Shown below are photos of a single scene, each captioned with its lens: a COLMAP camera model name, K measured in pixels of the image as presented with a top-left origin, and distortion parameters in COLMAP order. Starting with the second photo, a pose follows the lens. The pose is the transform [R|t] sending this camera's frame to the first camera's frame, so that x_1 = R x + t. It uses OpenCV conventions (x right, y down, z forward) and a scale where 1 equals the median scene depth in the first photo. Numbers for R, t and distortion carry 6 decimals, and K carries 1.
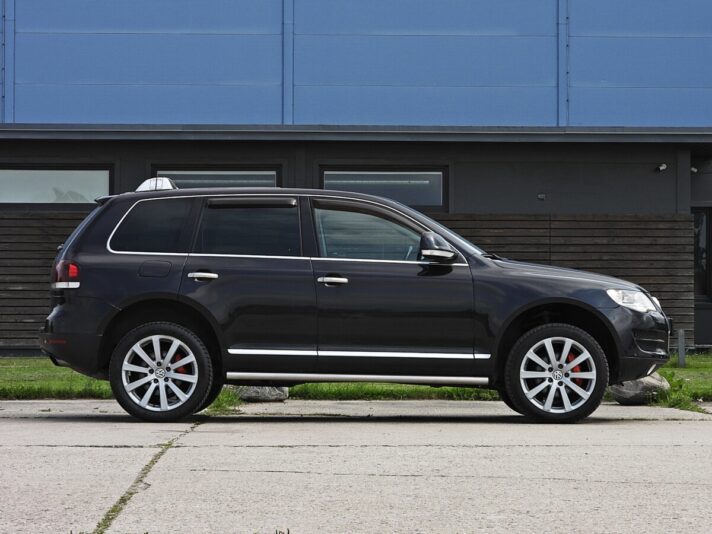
lens RADIAL K [[2395.1, 0, 356.0], [0, 2395.1, 267.0], [0, 0, 1]] dist [-0.004037, -0.560441]
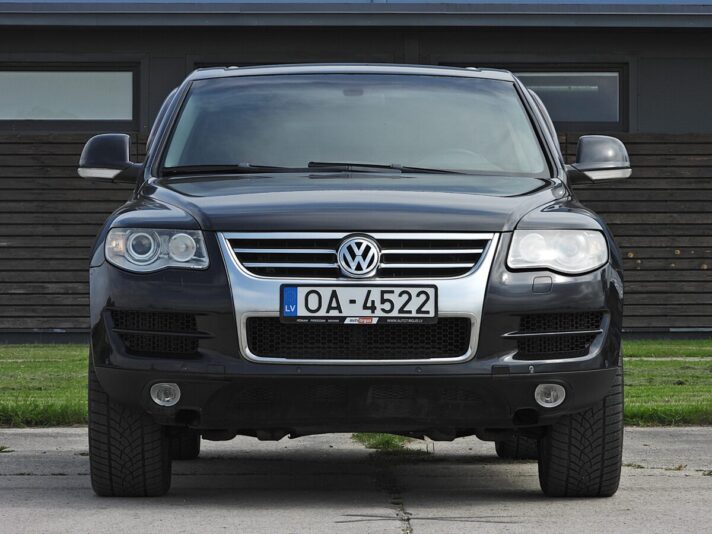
lens RADIAL K [[3022.9, 0, 356.0], [0, 3022.9, 267.0], [0, 0, 1]] dist [-0.079578, 3.504431]
pose [[0.999874, -0.002227, -0.015732, -0.025916], [0.002471, 0.999877, 0.015490, 0.002325], [0.015696, -0.015526, 0.999756, 0.135831]]
